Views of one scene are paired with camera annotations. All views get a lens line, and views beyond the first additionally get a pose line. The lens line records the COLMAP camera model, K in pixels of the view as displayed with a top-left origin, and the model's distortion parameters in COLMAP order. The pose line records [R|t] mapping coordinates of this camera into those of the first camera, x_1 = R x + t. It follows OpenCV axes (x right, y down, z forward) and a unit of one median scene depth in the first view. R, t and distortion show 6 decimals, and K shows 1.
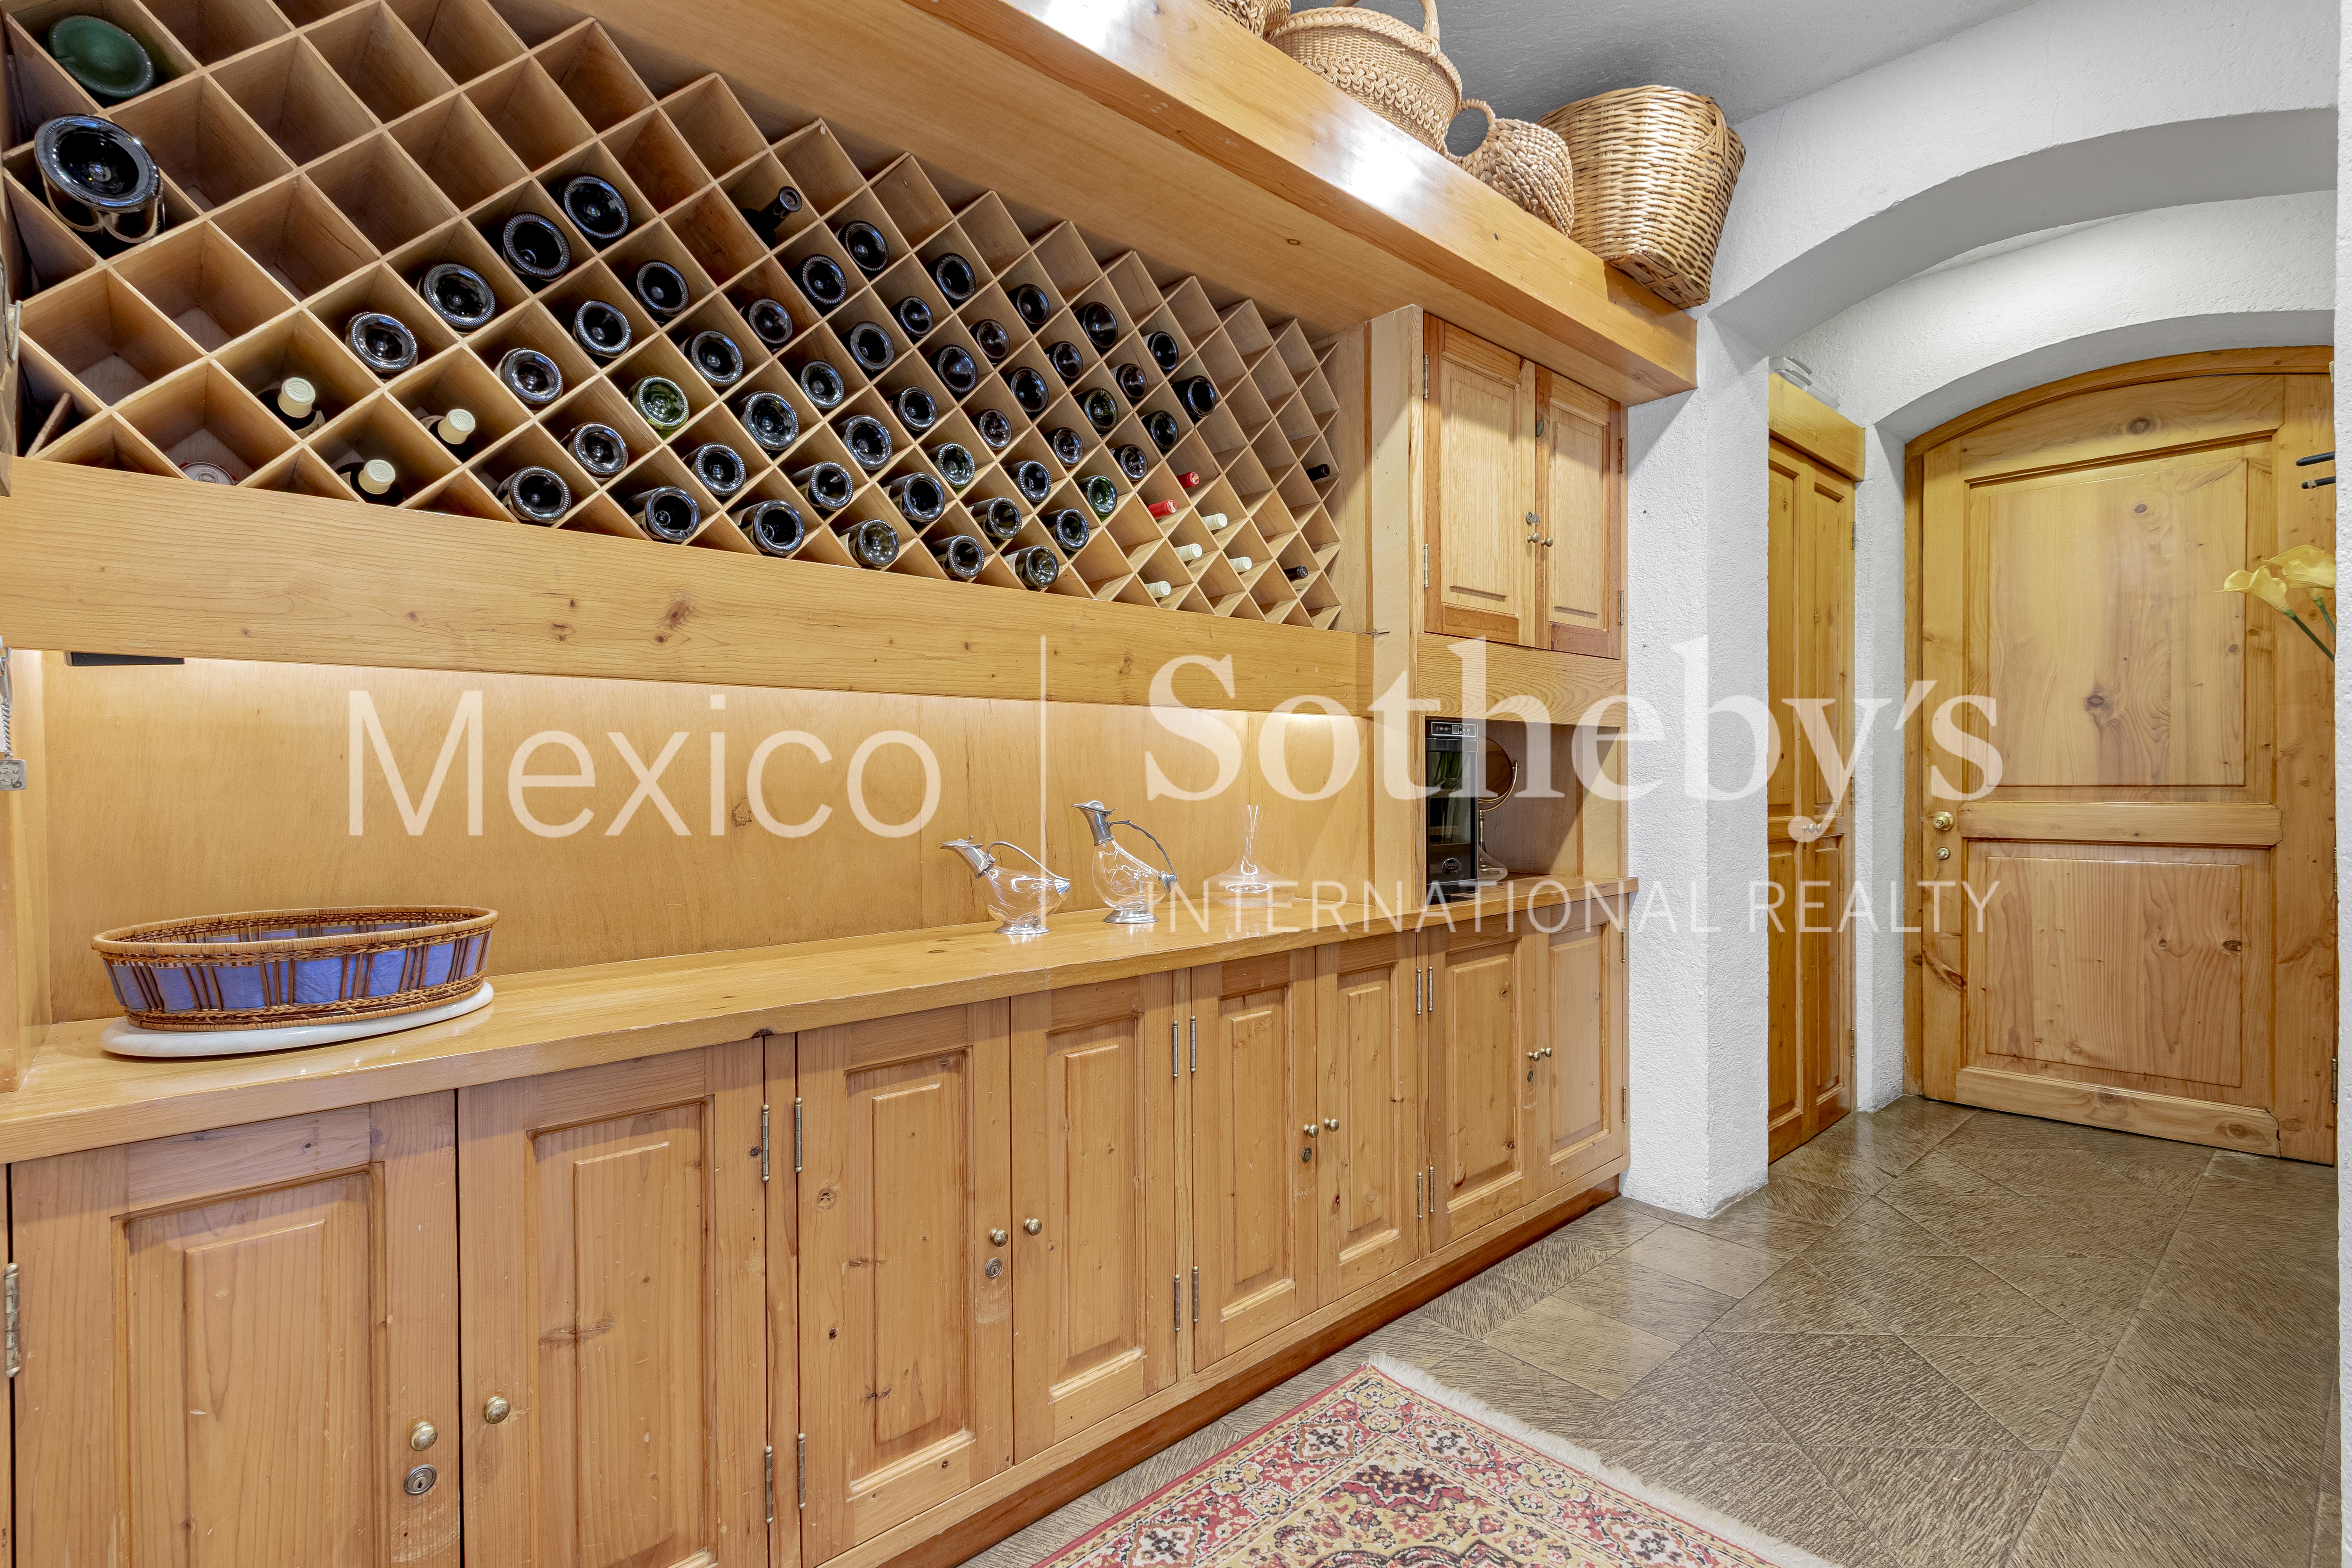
lens RADIAL K [[1087.7, 0, 1267.8], [0, 1087.7, 786.7], [0, 0, 1]] dist [0.001353, -0.000155]
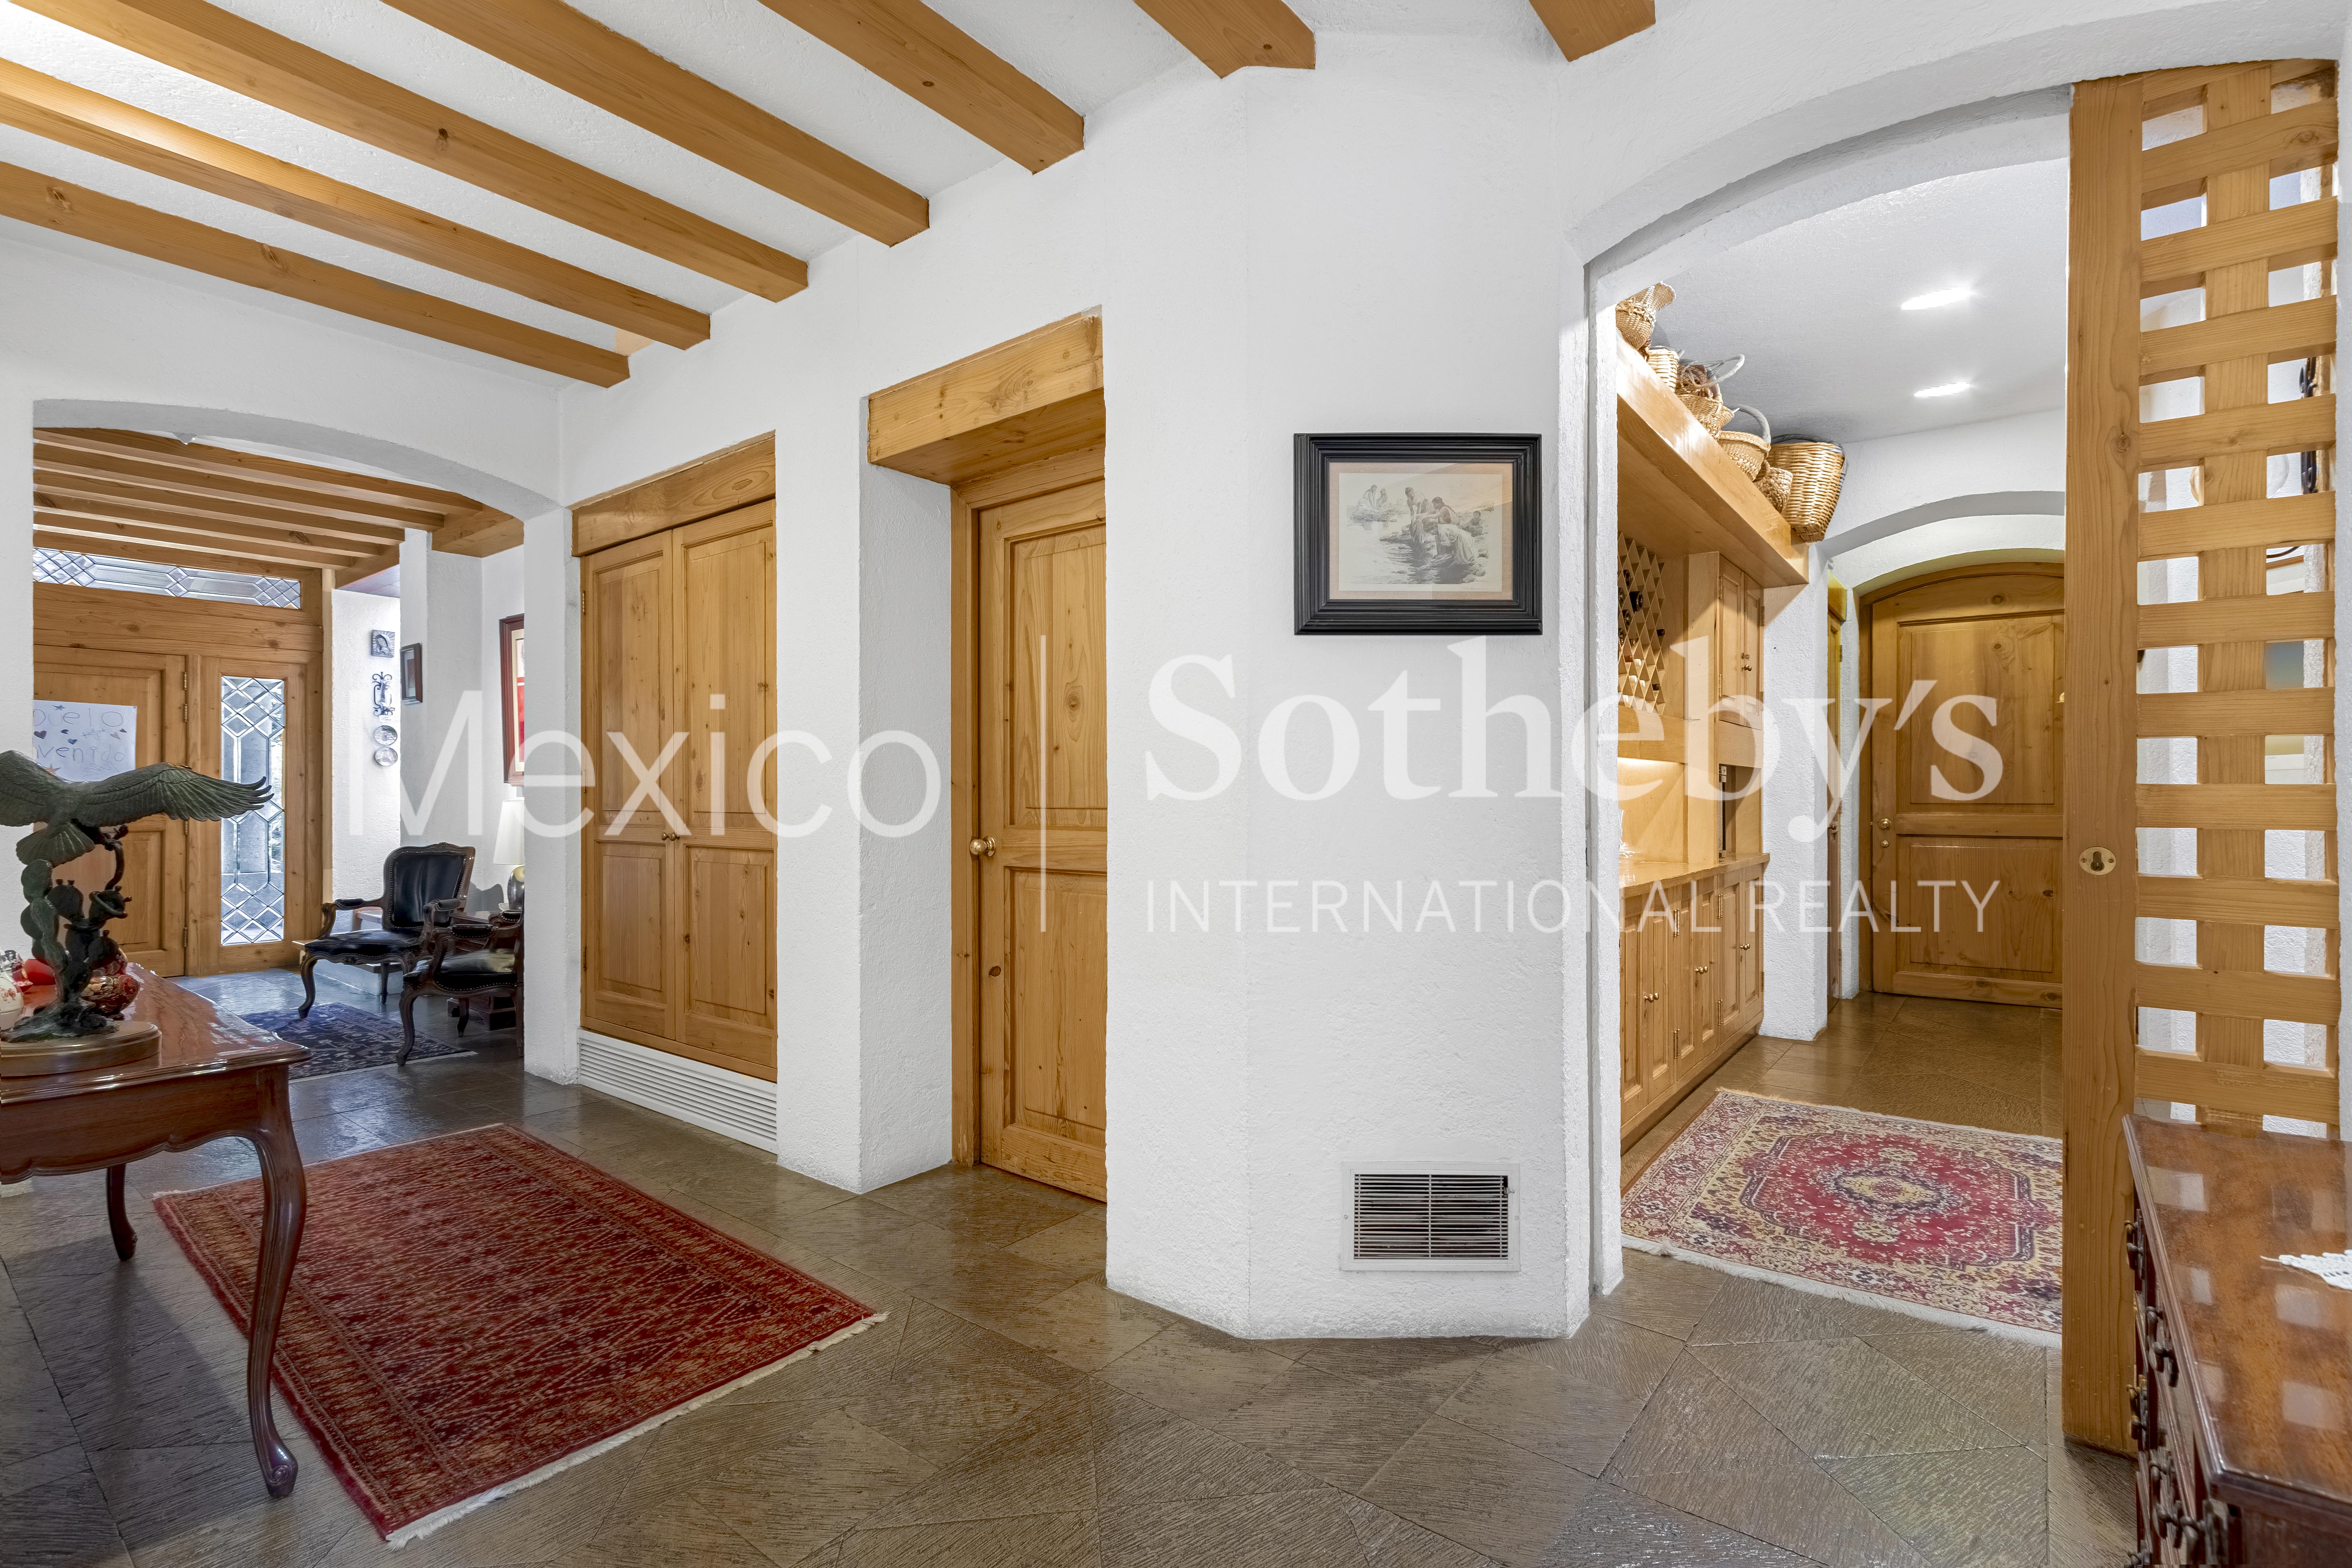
lens RADIAL K [[1113.7, 0, 1176.0], [0, 1113.7, 784.0], [0, 0, 1]] dist [0.000836, -0.000086]
pose [[0.986807, 0.010680, 0.161549, -0.822401], [-0.007676, 0.999786, -0.019212, 0.012354], [-0.161720, 0.017718, 0.986678, -0.577004]]
